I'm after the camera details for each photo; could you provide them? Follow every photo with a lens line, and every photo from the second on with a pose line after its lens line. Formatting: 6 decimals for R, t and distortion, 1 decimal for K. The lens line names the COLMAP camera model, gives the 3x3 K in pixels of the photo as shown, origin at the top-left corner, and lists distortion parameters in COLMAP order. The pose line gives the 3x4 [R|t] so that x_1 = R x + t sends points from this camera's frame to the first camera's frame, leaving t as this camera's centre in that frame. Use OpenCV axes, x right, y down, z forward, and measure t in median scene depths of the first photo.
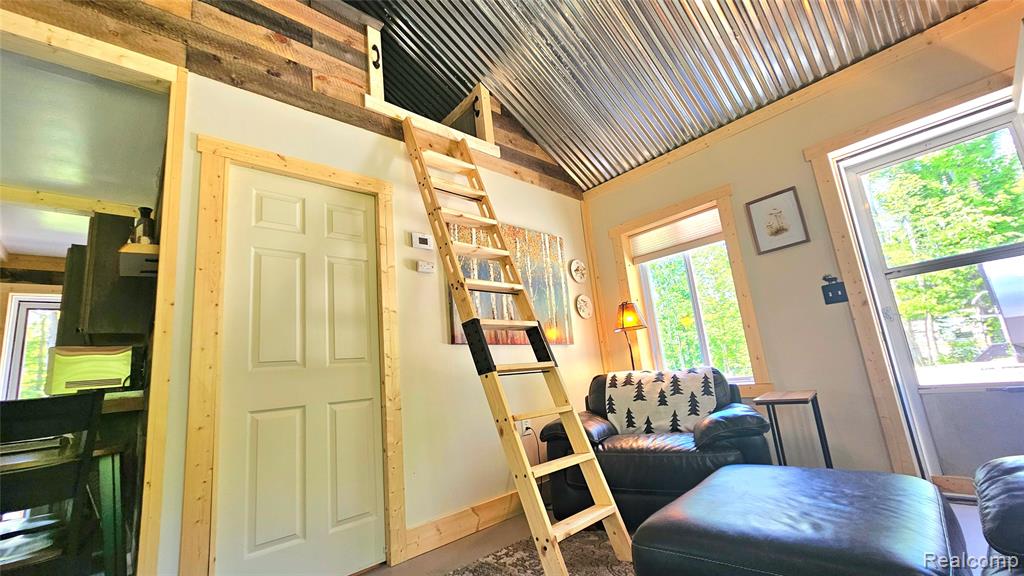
lens RADIAL K [[419.7, 0, 509.2], [0, 419.7, 290.1], [0, 0, 1]] dist [-0.003342, -0.000397]
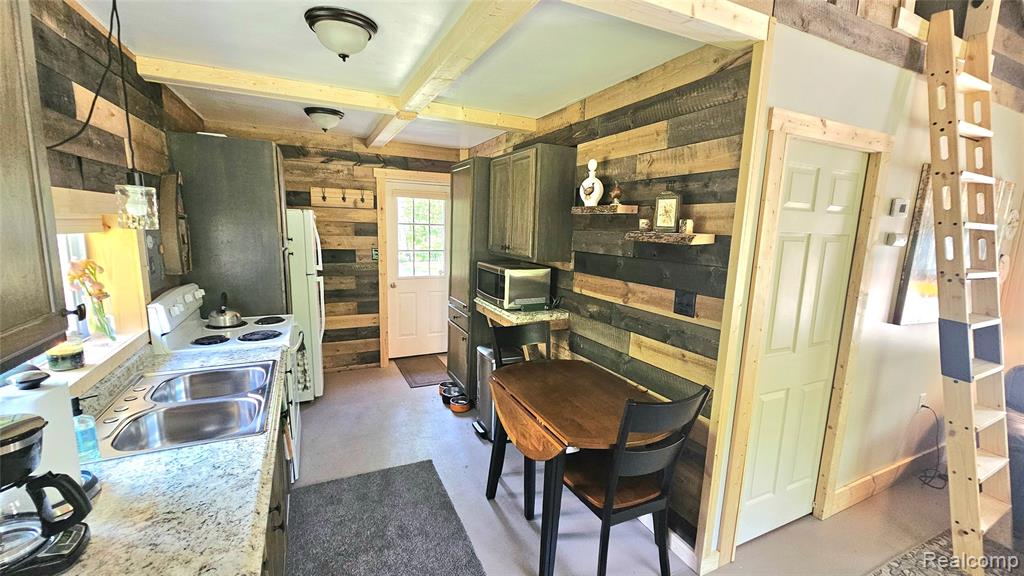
lens RADIAL K [[419.7, 0, 513.9], [0, 419.7, 296.7], [0, 0, 1]] dist [-0.003342, -0.000397]
pose [[0.951363, 0.175266, -0.253359, -0.706727], [-0.064273, 0.917221, 0.393161, -0.237449], [0.301294, -0.357754, 0.883874, -0.045336]]
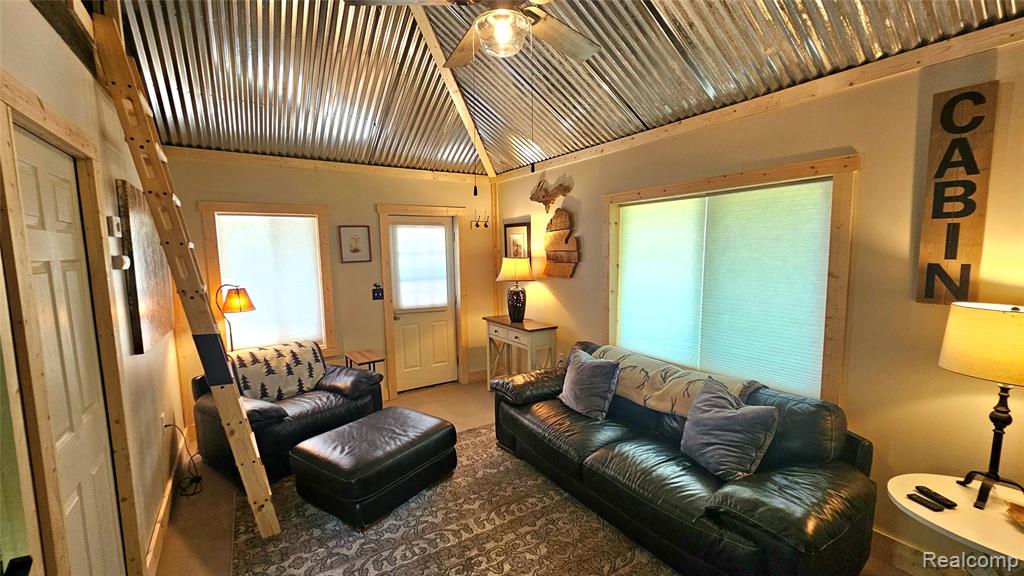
lens RADIAL K [[419.7, 0, 509.4], [0, 419.7, 293.1], [0, 0, 1]] dist [-0.003342, -0.000397]
pose [[0.151825, -0.009758, 0.988359, -0.846332], [-0.204675, 0.977967, 0.041096, -0.176022], [-0.966984, -0.208532, 0.146482, 0.199672]]
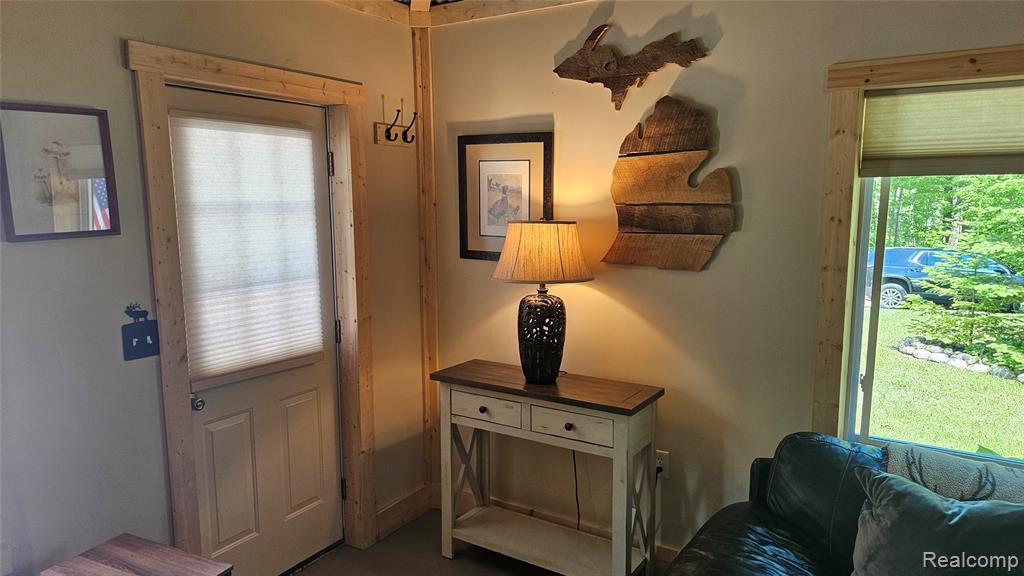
lens RADIAL K [[693.5, 0, 509.0], [0, 693.5, 292.8], [0, 0, 1]] dist [0.045706, 0.000653]
pose [[-0.276415, -0.035964, 0.960365, -0.216116], [-0.170958, 0.985201, -0.012311, -0.117883], [-0.945710, -0.167585, -0.278473, 0.780295]]
